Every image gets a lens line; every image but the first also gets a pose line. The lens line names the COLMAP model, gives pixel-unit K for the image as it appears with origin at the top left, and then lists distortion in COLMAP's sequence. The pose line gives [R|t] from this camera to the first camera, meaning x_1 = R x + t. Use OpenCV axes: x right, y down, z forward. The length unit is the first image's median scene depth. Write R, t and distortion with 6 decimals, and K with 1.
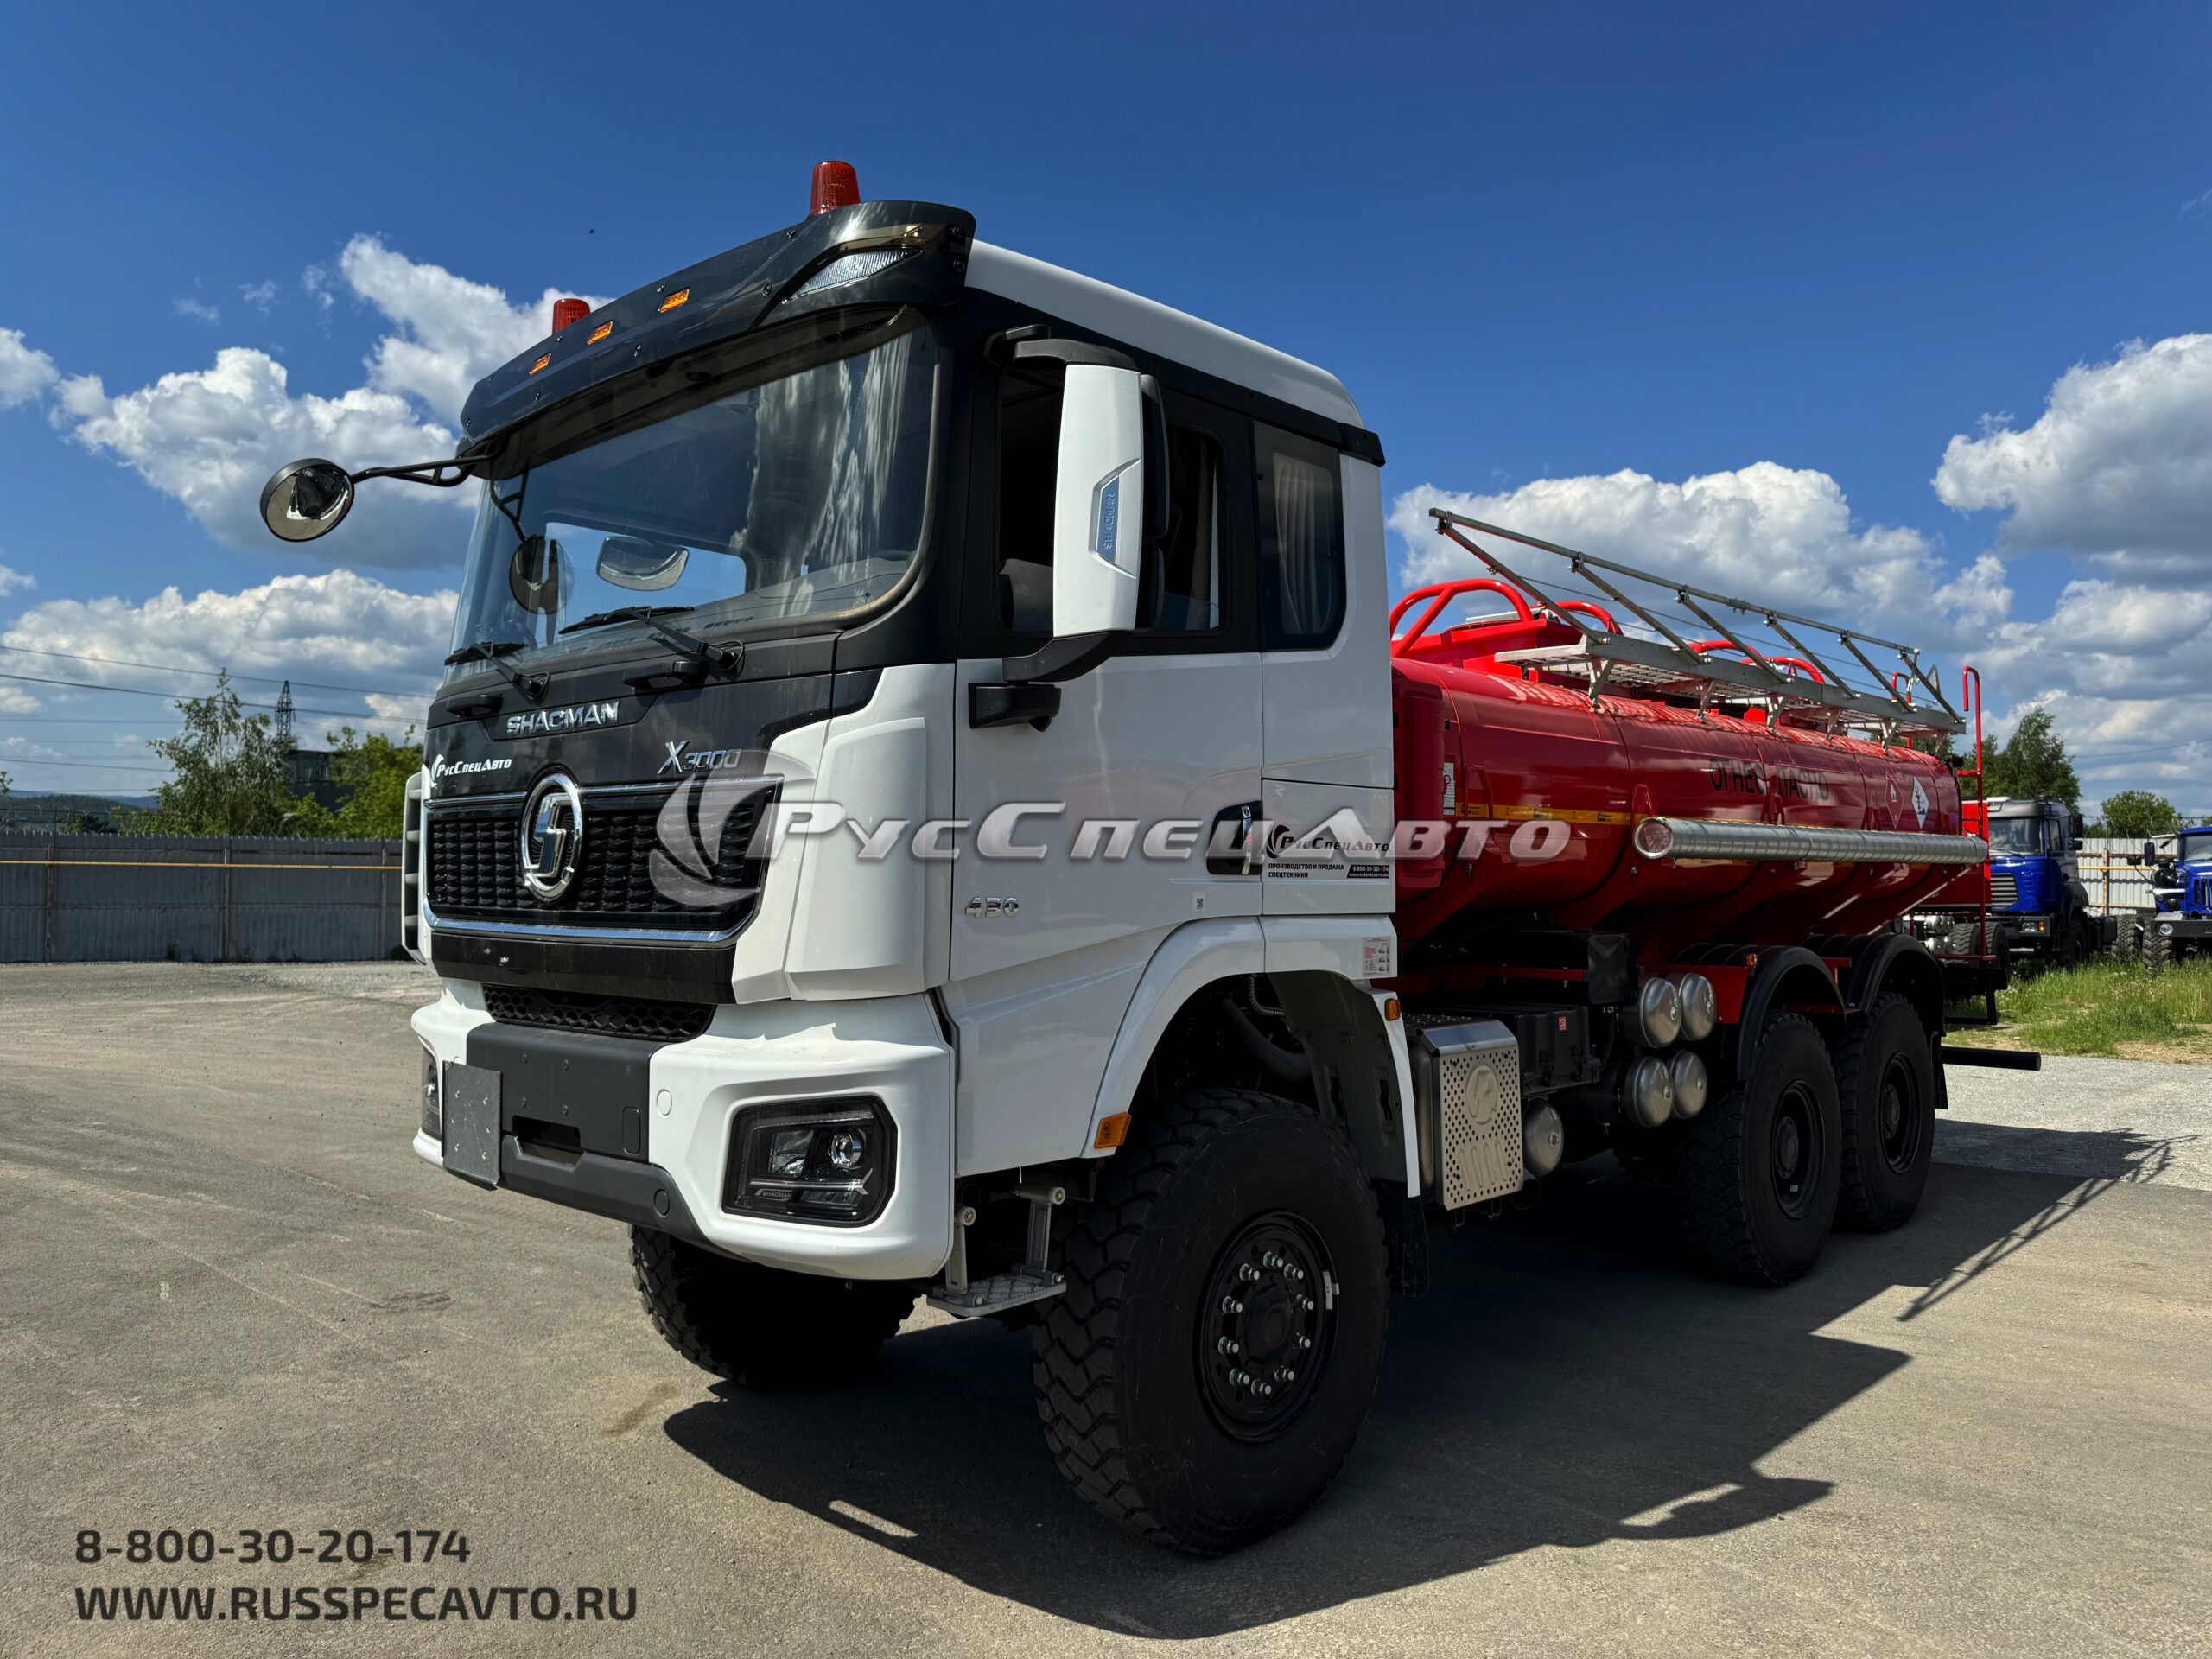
lens RADIAL K [[1620.9, 0, 1078.2], [0, 1620.9, 828.3], [0, 0, 1]] dist [0.023841, 0.001537]
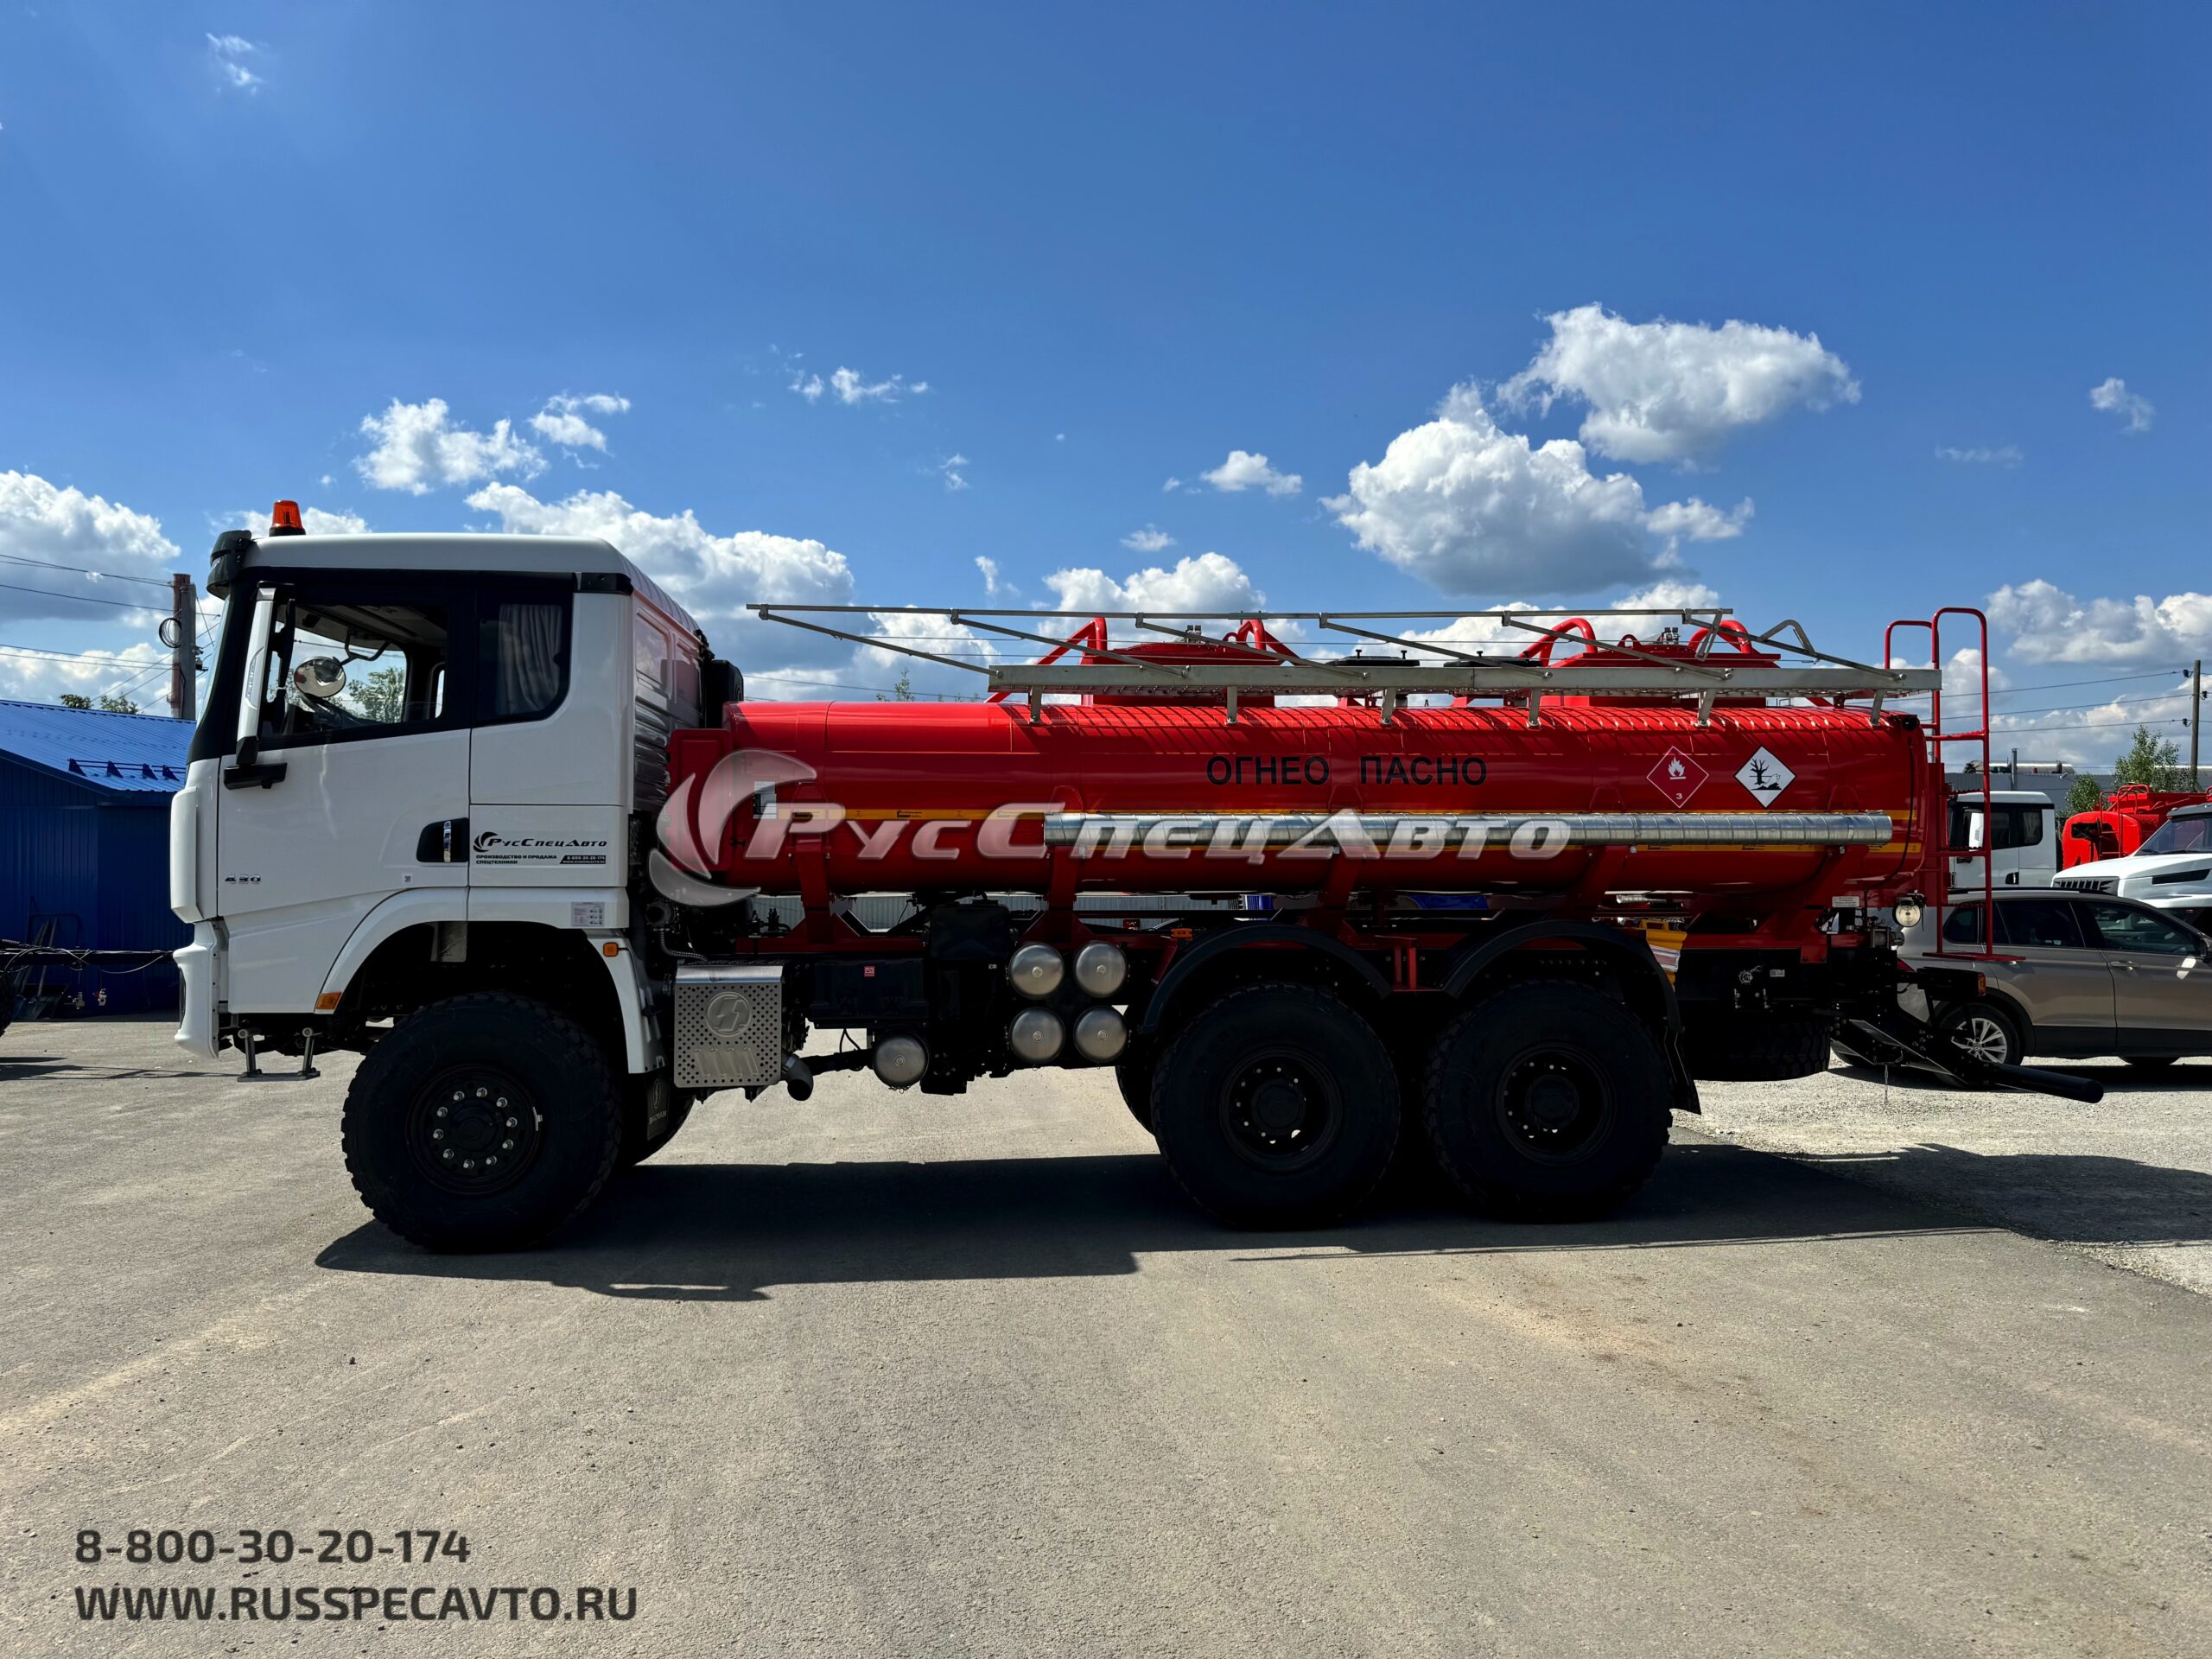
lens RADIAL K [[1532.2, 0, 1104.4], [0, 1532.2, 873.7], [0, 0, 1]] dist [0.028643, 0.000452]
pose [[0.749100, -0.016700, -0.662246, 0.911289], [0.026506, 0.999637, 0.004775, 0.027641], [0.661926, -0.021130, 0.749271, 0.133540]]
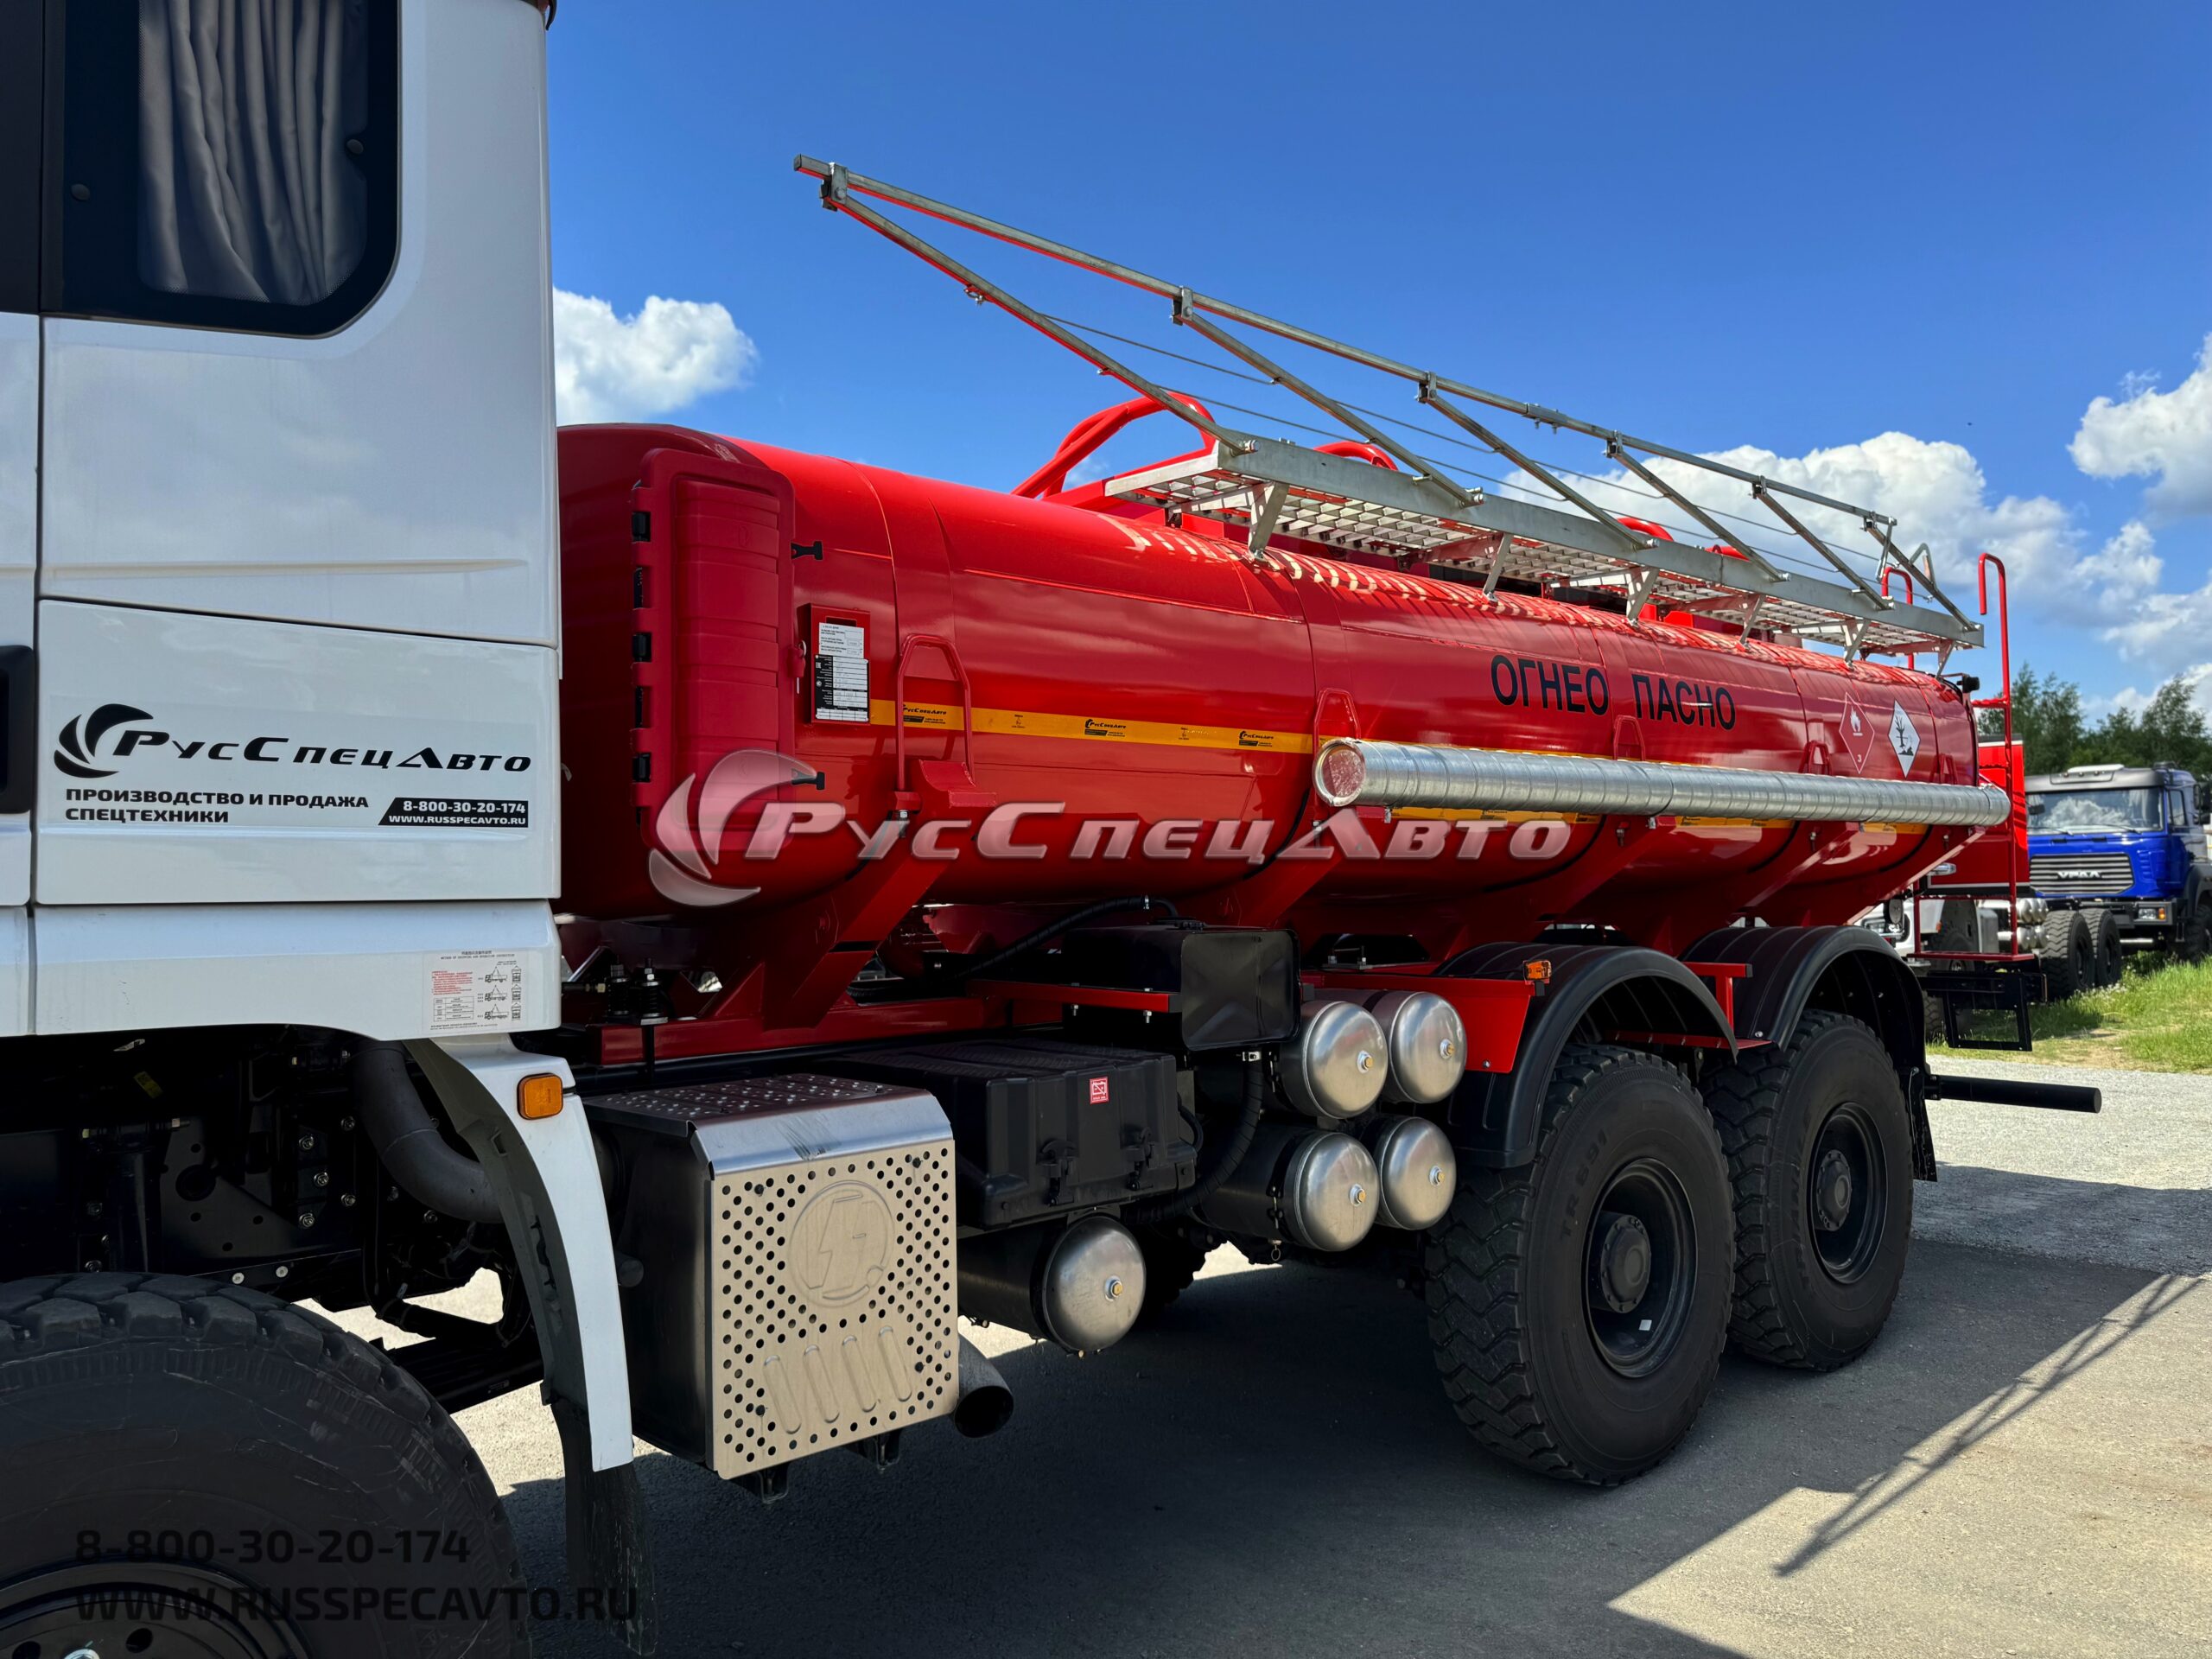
lens RADIAL K [[1604.4, 0, 1083.8], [0, 1604.4, 828.5], [0, 0, 1]] dist [0.078630, -0.060072]
pose [[0.997927, -0.012031, -0.063225, 0.235666], [0.012225, 0.999922, 0.002686, 0.019213], [0.063188, -0.003453, 0.997996, 0.313543]]
